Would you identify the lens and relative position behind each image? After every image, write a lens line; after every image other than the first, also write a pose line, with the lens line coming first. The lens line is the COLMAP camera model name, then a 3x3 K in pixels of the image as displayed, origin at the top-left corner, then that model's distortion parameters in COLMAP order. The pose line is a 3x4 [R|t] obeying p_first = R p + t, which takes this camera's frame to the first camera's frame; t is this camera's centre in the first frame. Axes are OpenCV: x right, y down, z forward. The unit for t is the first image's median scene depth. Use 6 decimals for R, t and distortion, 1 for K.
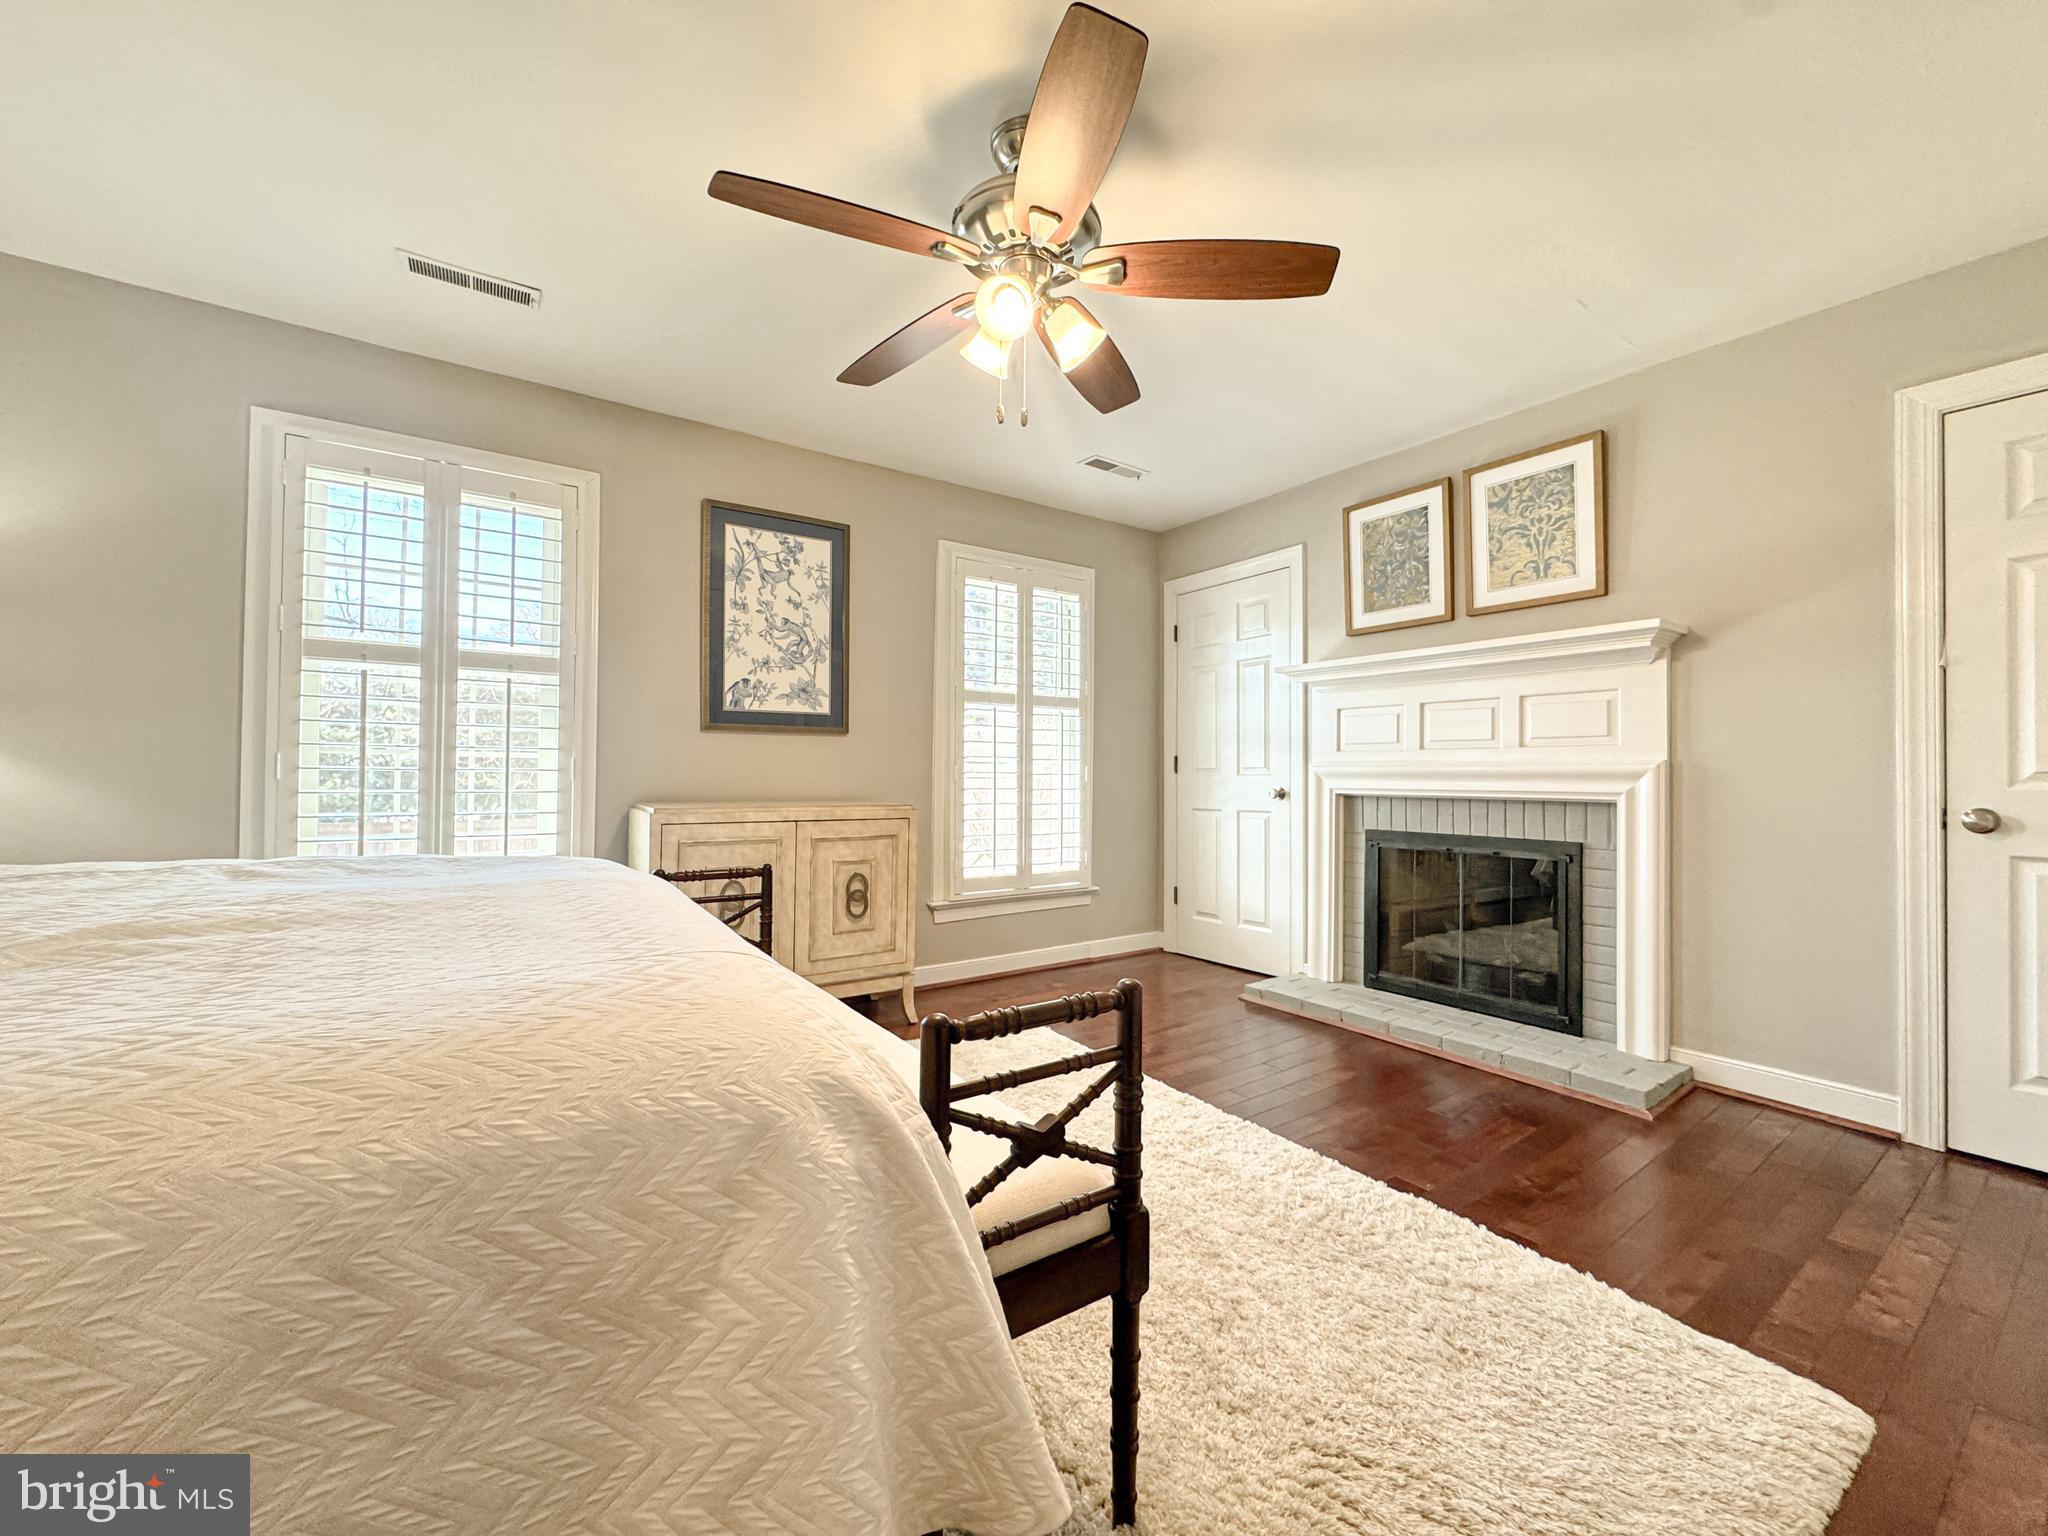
lens RADIAL K [[814.9, 0, 1006.8], [0, 814.9, 762.4], [0, 0, 1]] dist [-0.003923, 0.000802]
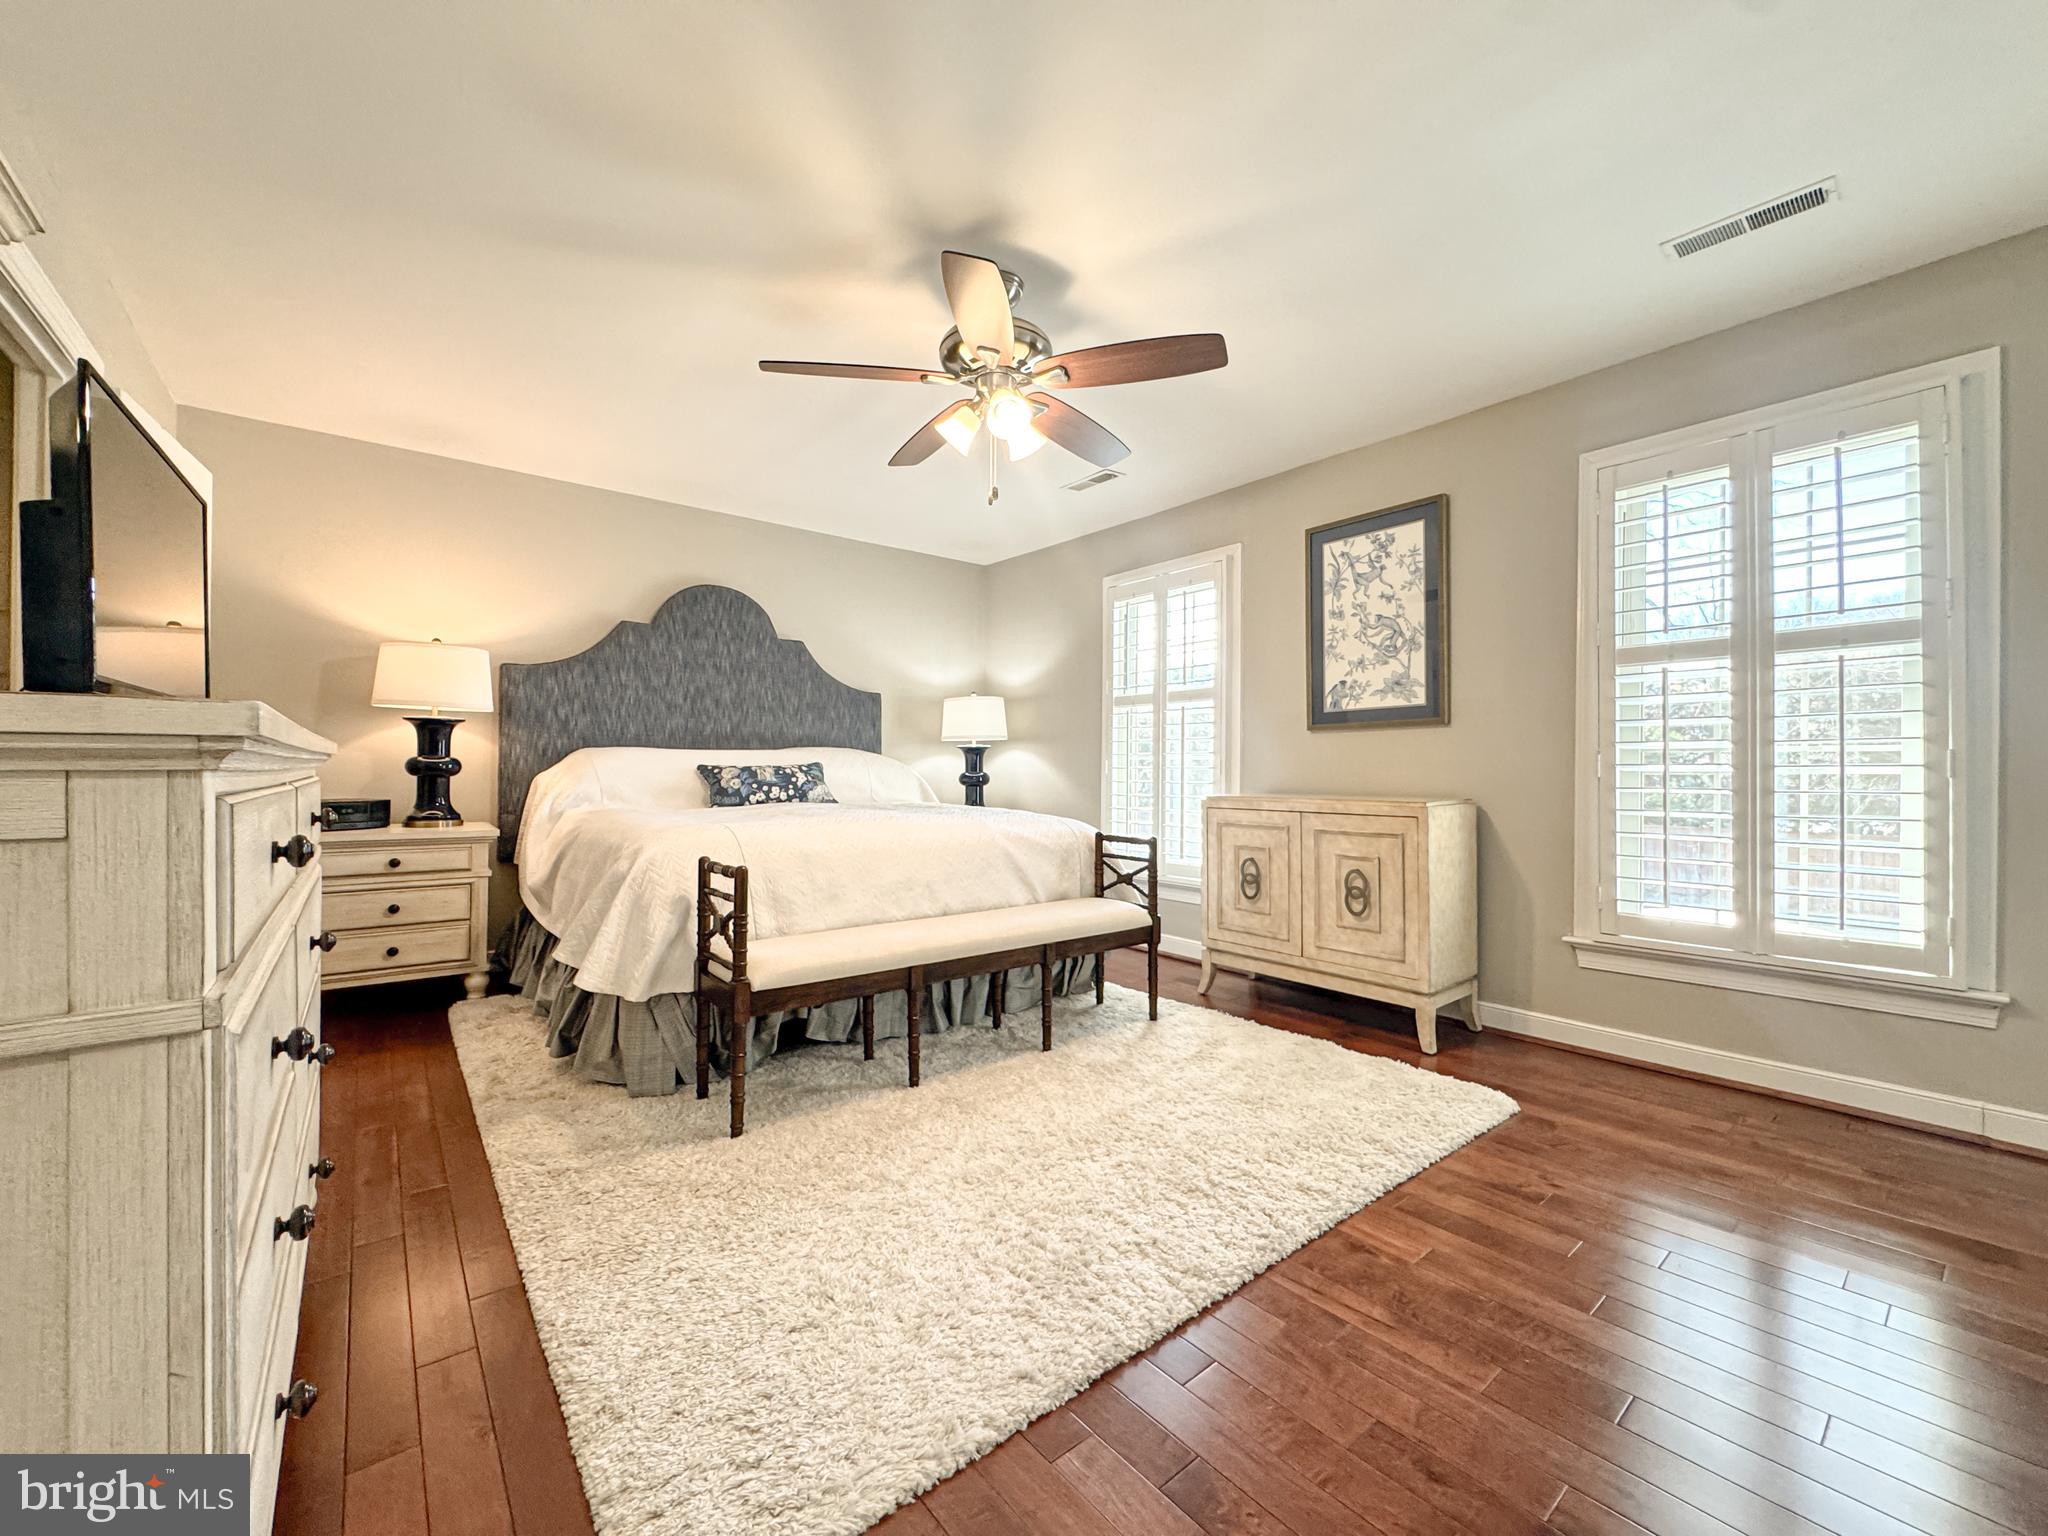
lens RADIAL K [[814.9, 0, 1012.6], [0, 814.9, 766.8], [0, 0, 1]] dist [-0.003923, 0.000802]
pose [[0.066558, -0.009589, -0.997736, 0.703252], [0.016210, 0.999832, -0.008528, 0.012619], [0.997651, -0.015605, 0.066702, 0.478348]]
